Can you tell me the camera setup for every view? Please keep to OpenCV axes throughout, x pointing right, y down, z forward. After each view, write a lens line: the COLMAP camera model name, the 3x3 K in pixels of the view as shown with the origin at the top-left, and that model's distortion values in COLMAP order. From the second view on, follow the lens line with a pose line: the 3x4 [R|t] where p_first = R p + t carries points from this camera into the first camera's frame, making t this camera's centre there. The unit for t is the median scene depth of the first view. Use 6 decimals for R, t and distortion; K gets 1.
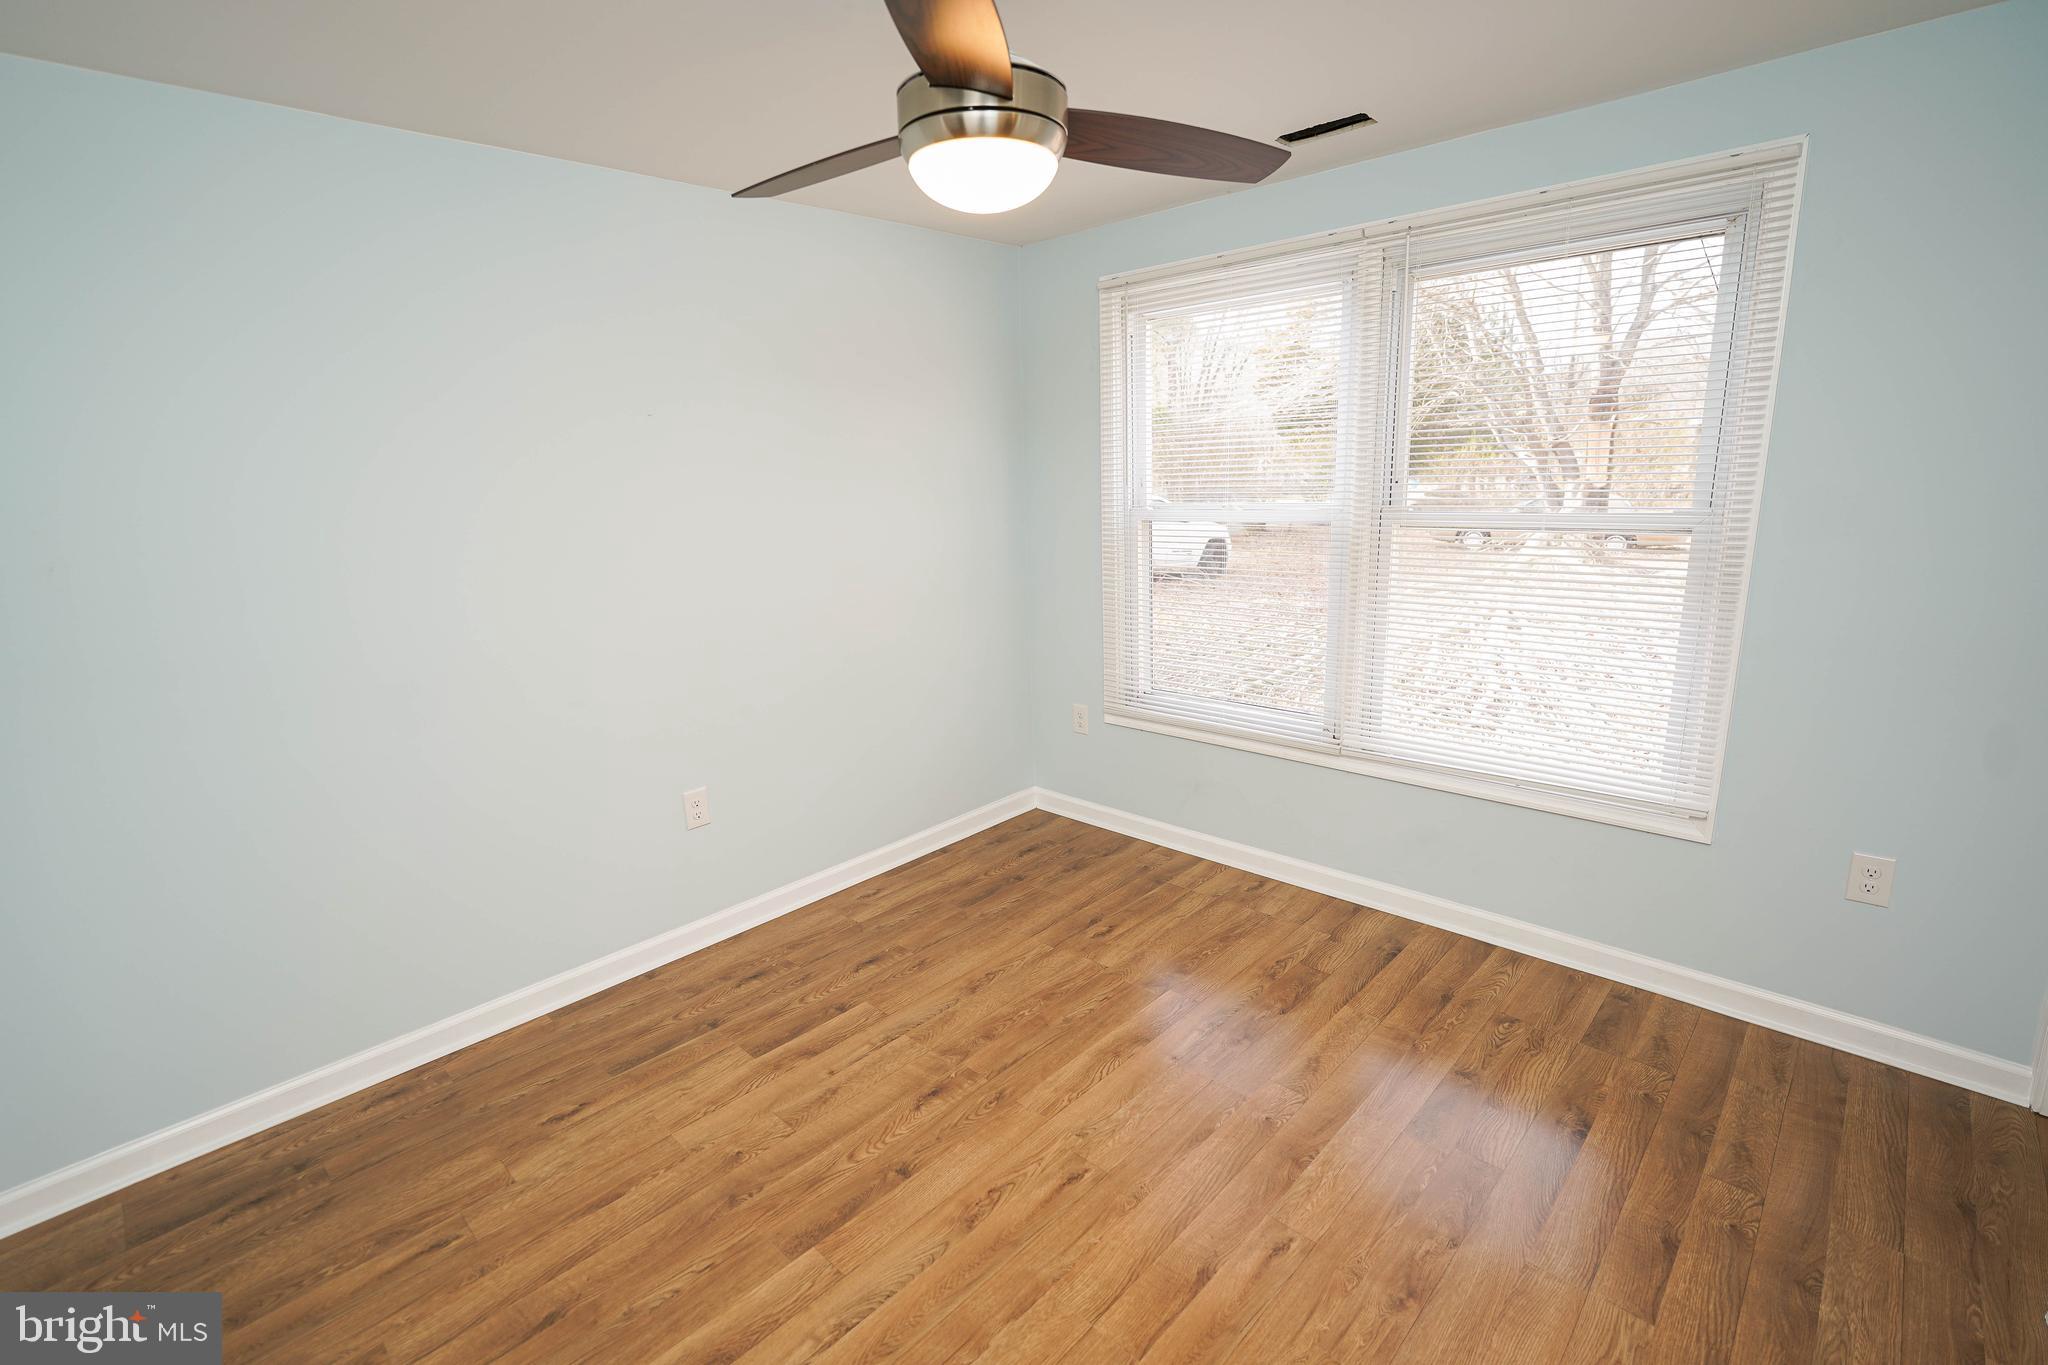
lens RADIAL K [[939.3, 0, 1009.5], [0, 939.3, 683.4], [0, 0, 1]] dist [-0.015968, -0.000279]
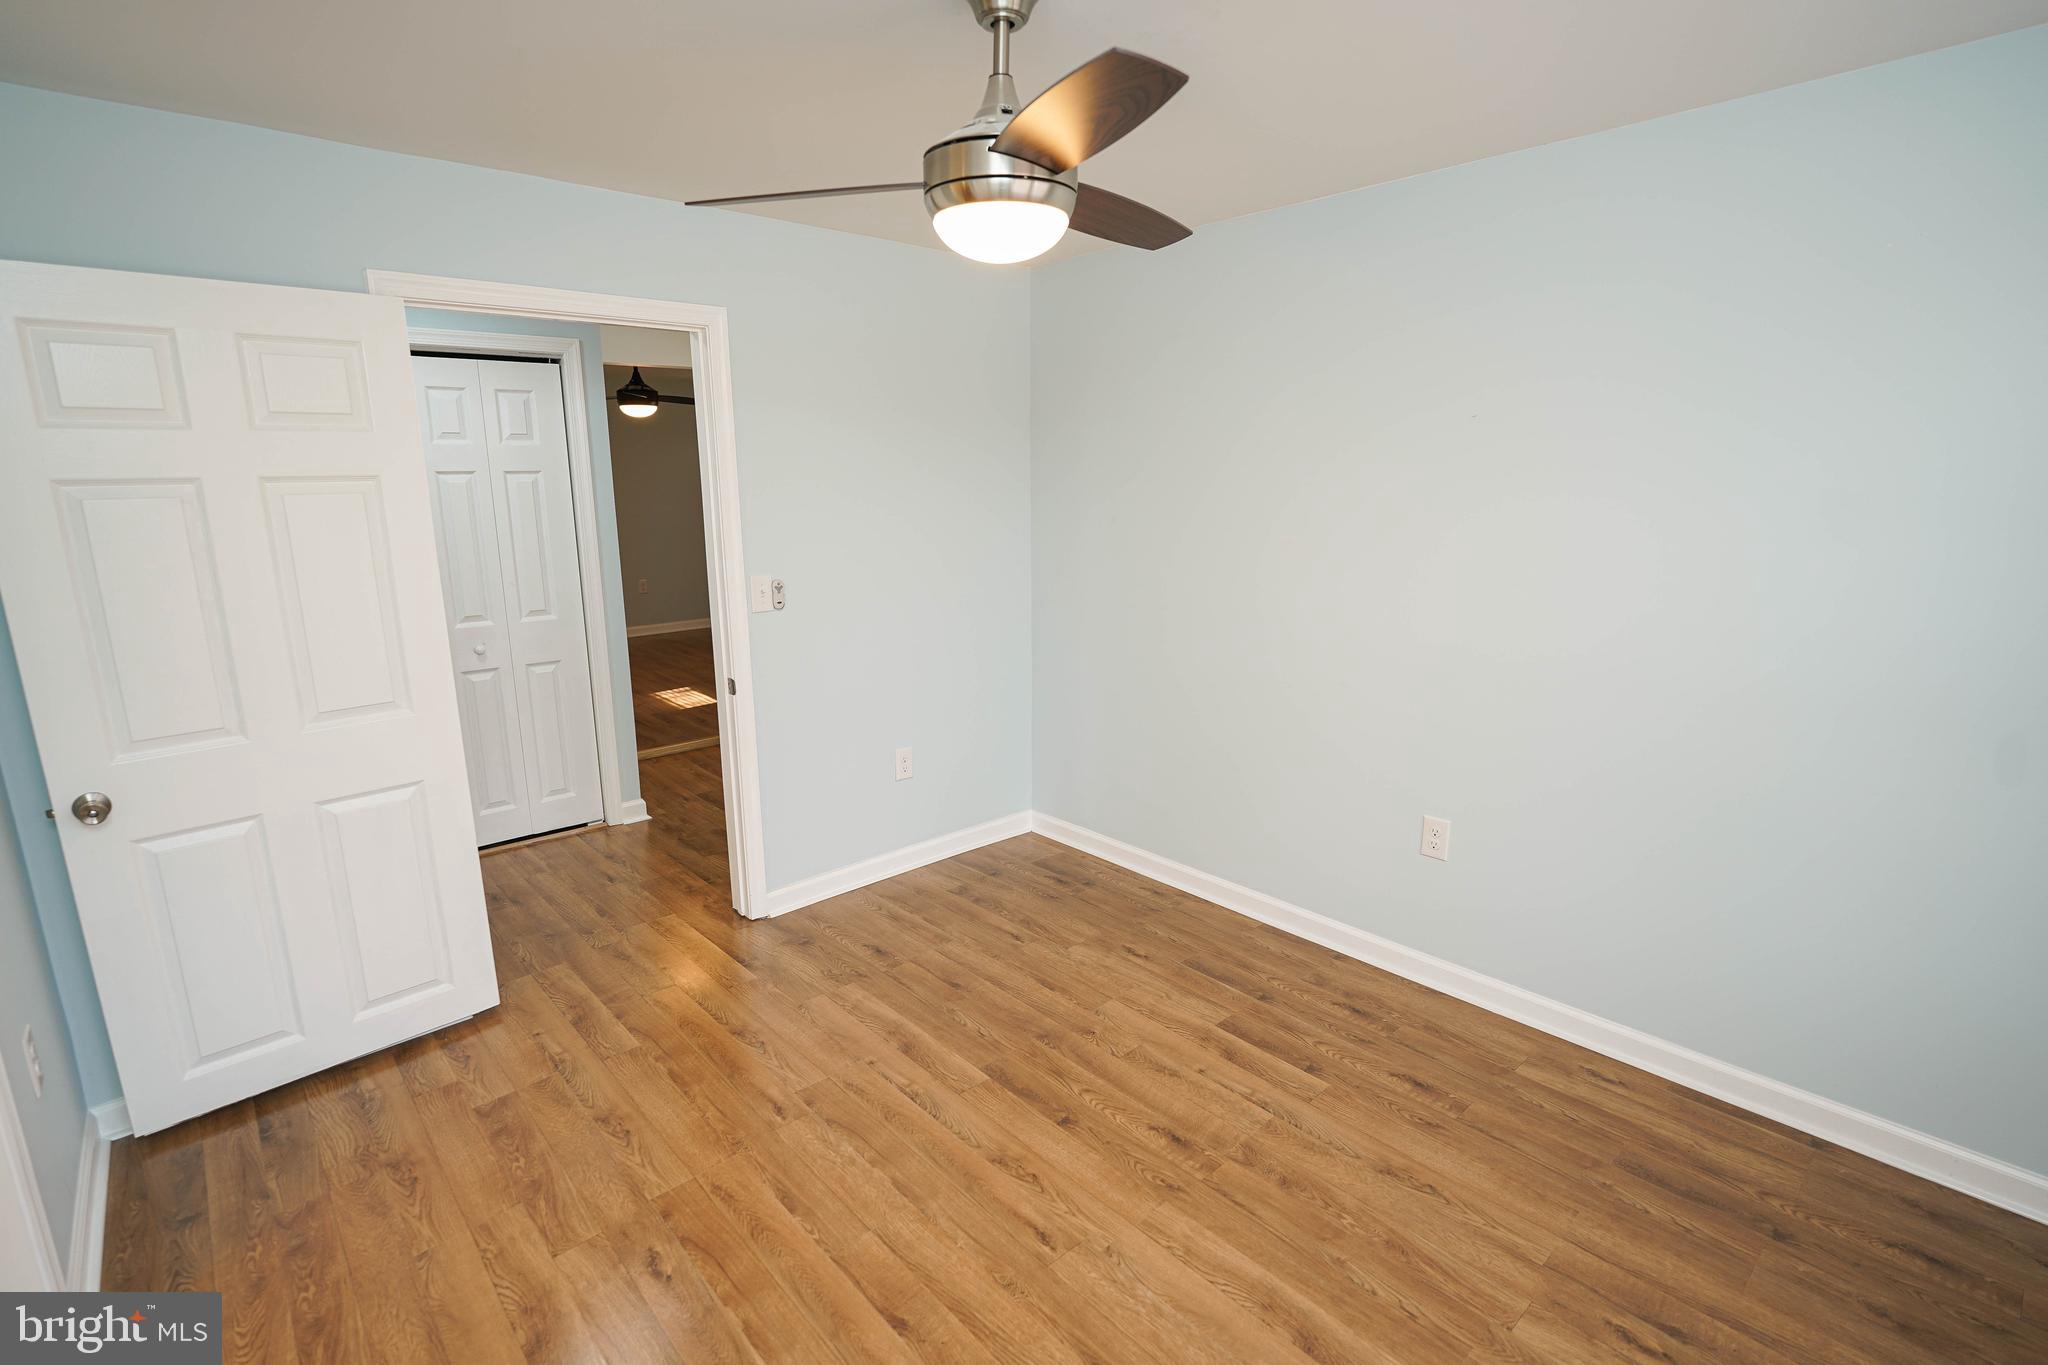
lens RADIAL K [[958.0, 0, 1002.7], [0, 958.0, 683.5], [0, 0, 1]] dist [-0.009655, 0.000046]
pose [[-0.085263, 0.247224, -0.965200, 0.837788], [-0.214128, 0.941545, 0.260080, -0.240645], [0.973077, 0.228851, -0.027341, 0.816291]]
